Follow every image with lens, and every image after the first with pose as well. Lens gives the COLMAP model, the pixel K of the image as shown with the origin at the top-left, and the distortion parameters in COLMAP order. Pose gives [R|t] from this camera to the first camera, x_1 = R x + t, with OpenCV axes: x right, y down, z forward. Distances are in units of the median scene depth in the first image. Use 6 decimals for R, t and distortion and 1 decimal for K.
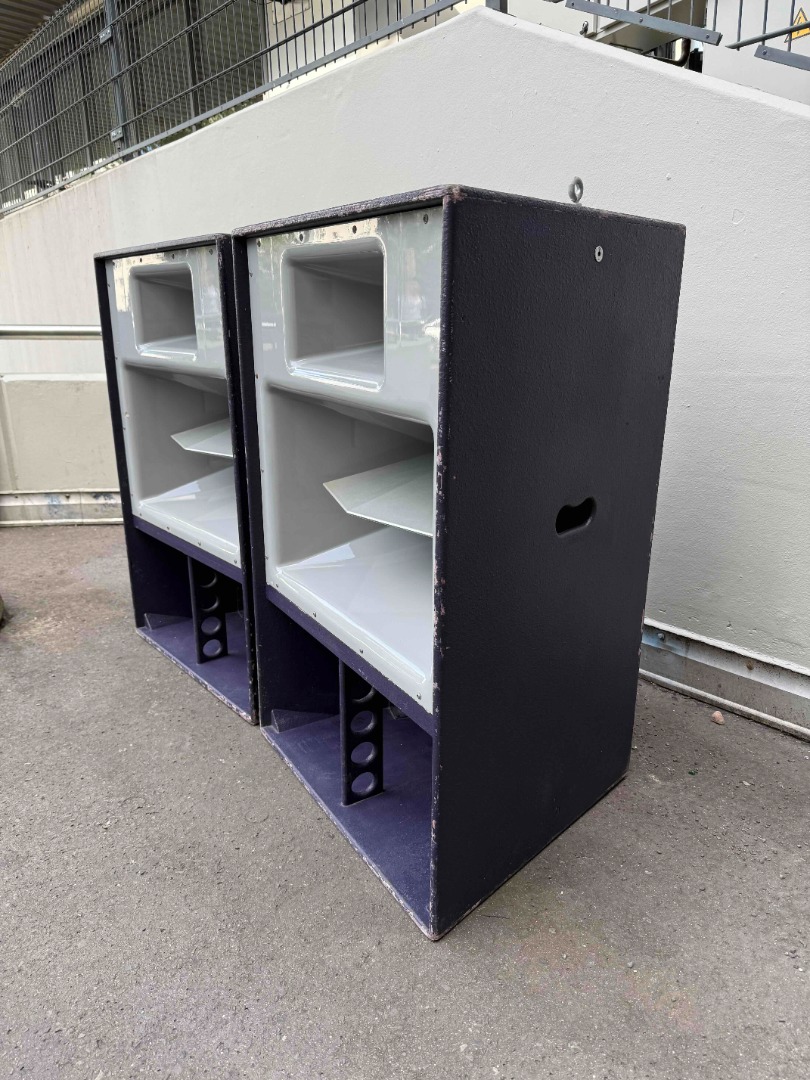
lens RADIAL K [[771.4, 0, 399.4], [0, 771.4, 546.0], [0, 0, 1]] dist [0.028132, -0.053162]
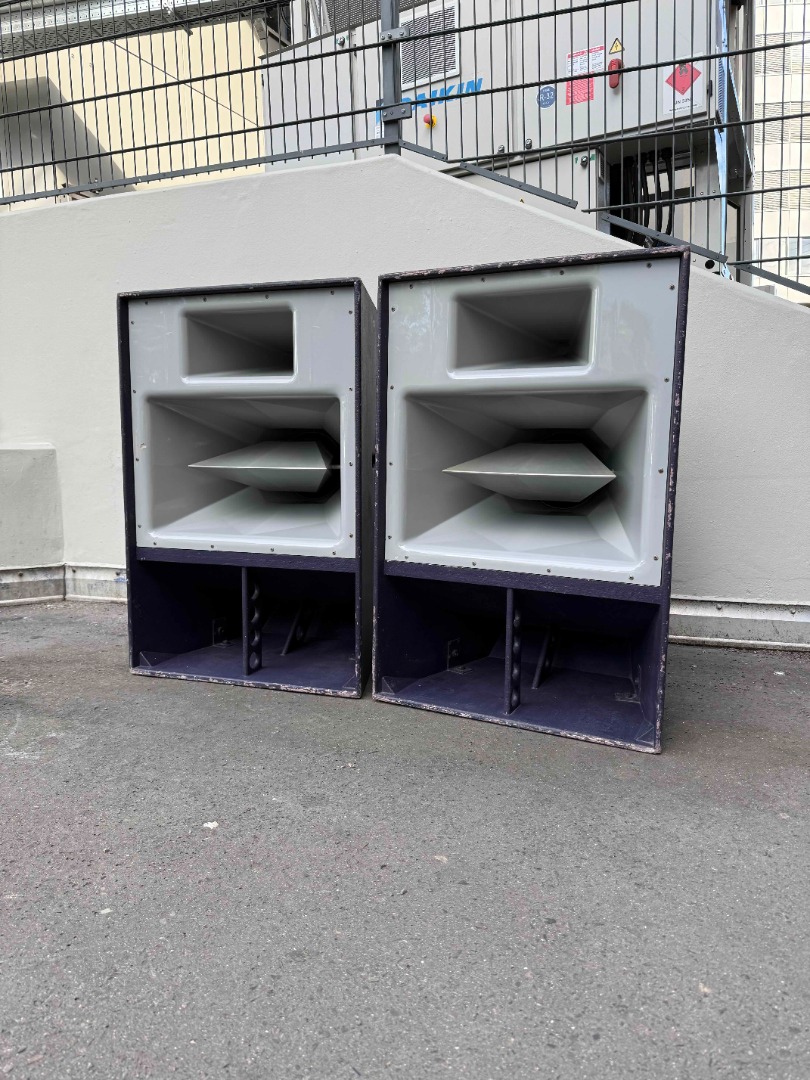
lens RADIAL K [[771.4, 0, 408.2], [0, 771.4, 537.1], [0, 0, 1]] dist [0.028132, -0.053162]
pose [[0.847782, -0.050803, 0.527906, -0.688540], [0.145272, 0.979575, -0.139028, 0.163787], [-0.510061, 0.194555, 0.837846, -0.017898]]
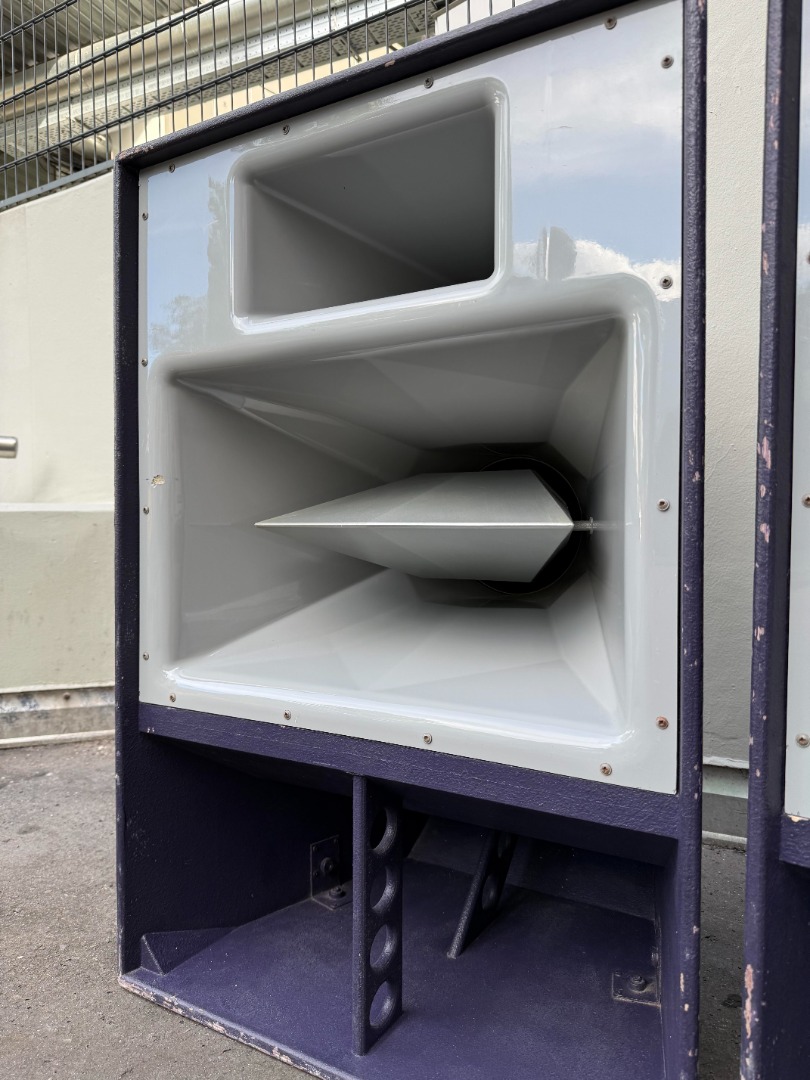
lens RADIAL K [[771.4, 0, 415.0], [0, 771.4, 539.6], [0, 0, 1]] dist [0.028132, -0.053162]
pose [[0.940717, 0.002510, 0.339183, -0.416223], [0.091497, 0.961026, -0.260876, 0.001303], [-0.326619, 0.276445, 0.903824, 0.615925]]
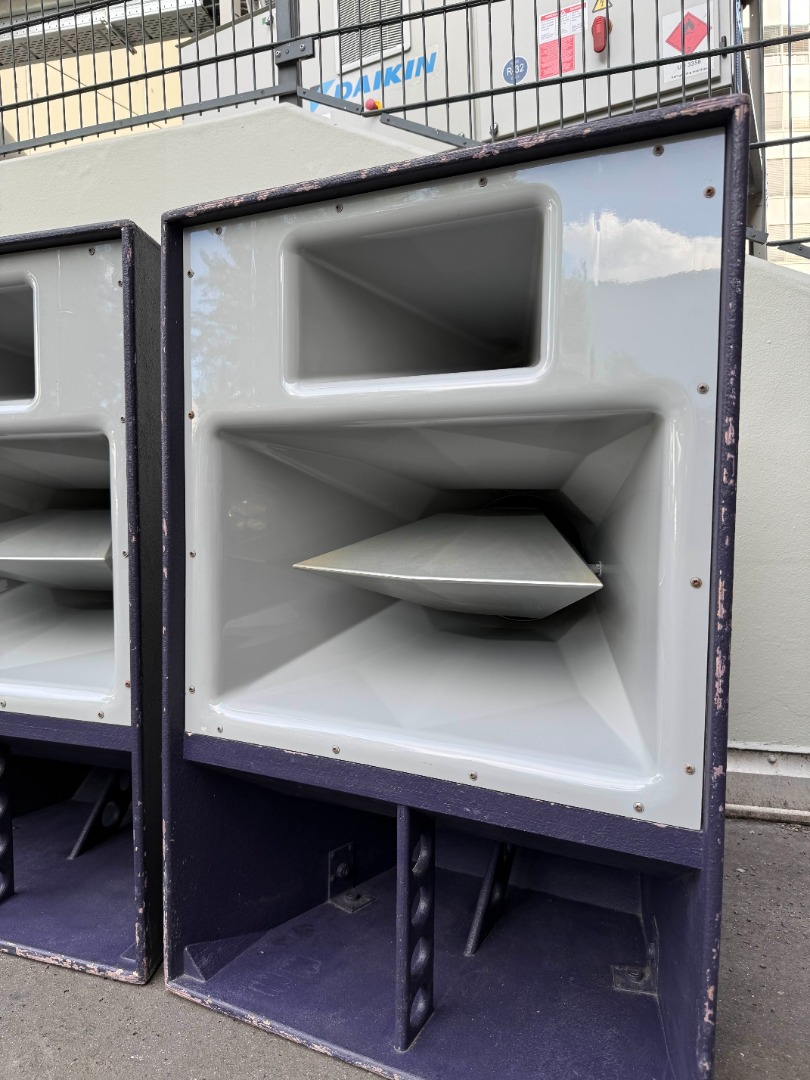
lens RADIAL K [[771.4, 0, 415.8], [0, 771.4, 543.4], [0, 0, 1]] dist [0.028132, -0.053162]
pose [[0.844273, -0.022715, 0.535432, -0.317142], [0.152118, 0.968165, -0.198787, 0.046963], [-0.513871, 0.249280, 0.820851, 0.295420]]
